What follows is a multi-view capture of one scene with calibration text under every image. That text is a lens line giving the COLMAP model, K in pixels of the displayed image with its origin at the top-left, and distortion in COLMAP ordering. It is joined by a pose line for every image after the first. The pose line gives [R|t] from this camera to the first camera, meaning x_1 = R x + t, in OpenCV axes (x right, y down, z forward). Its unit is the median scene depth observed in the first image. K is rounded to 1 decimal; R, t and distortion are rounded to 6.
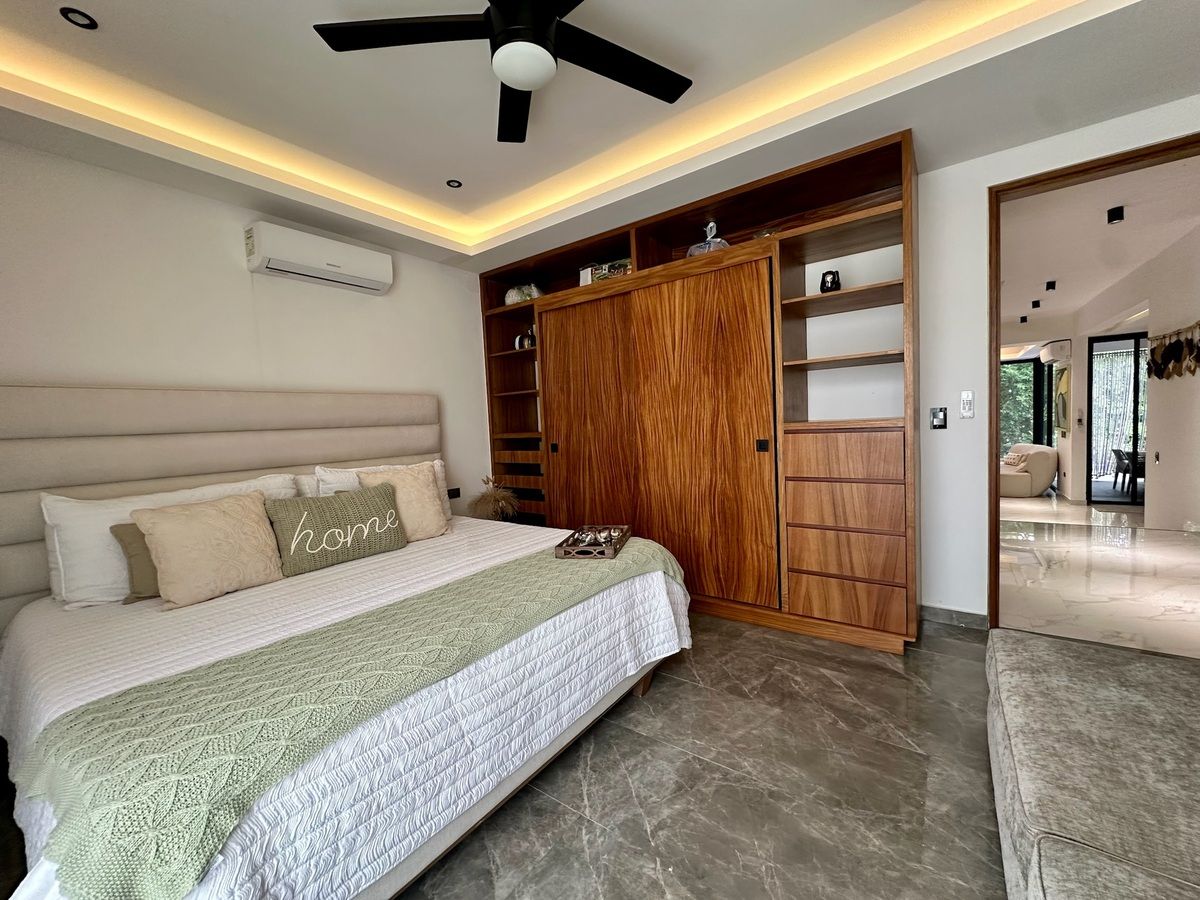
lens RADIAL K [[479.5, 0, 601.1], [0, 479.5, 449.4], [0, 0, 1]] dist [-0.003740, 0.001082]
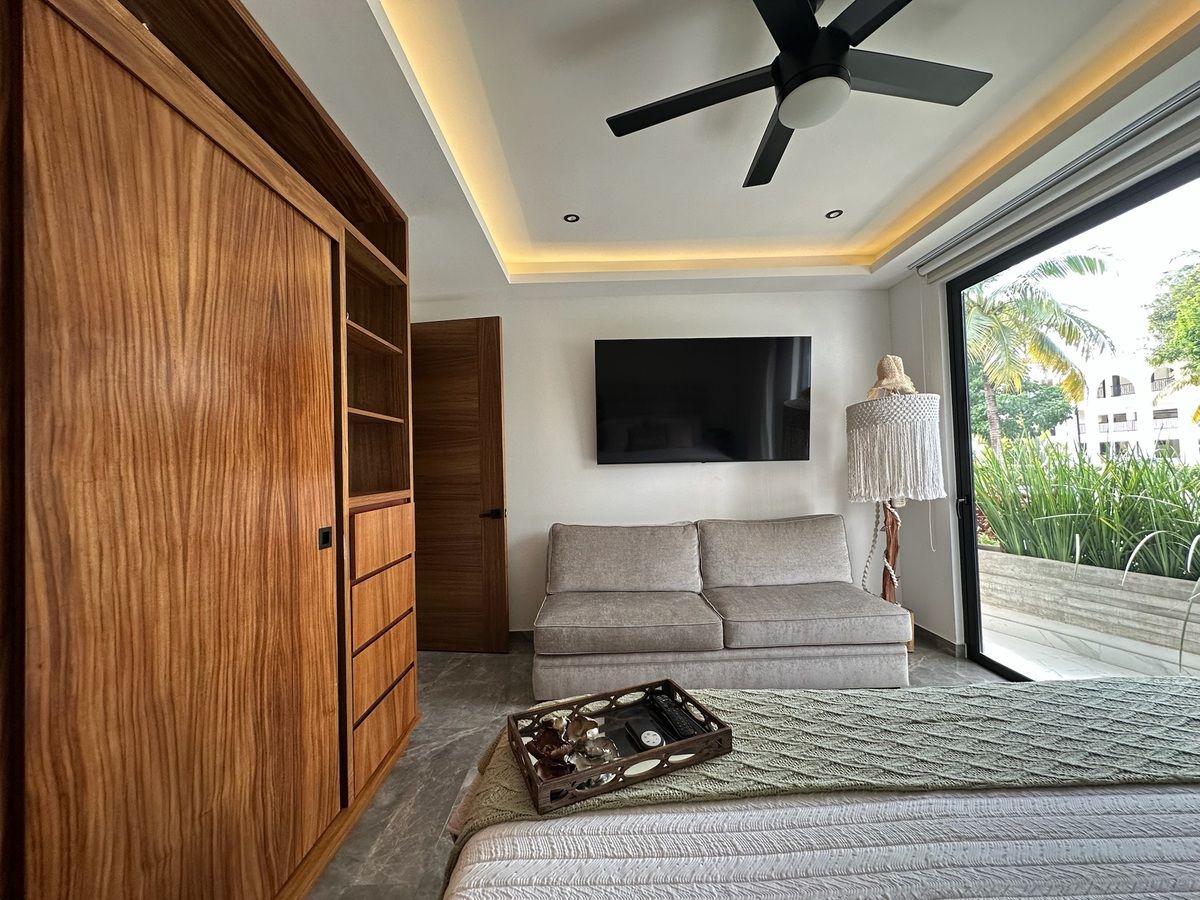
lens RADIAL K [[479.5, 0, 599.9], [0, 479.5, 452.8], [0, 0, 1]] dist [-0.003740, 0.001082]
pose [[-0.595205, 0.087309, 0.798816, -0.319395], [0.111557, 0.993432, -0.025458, -0.055580], [-0.795792, 0.073961, -0.601036, 1.015246]]
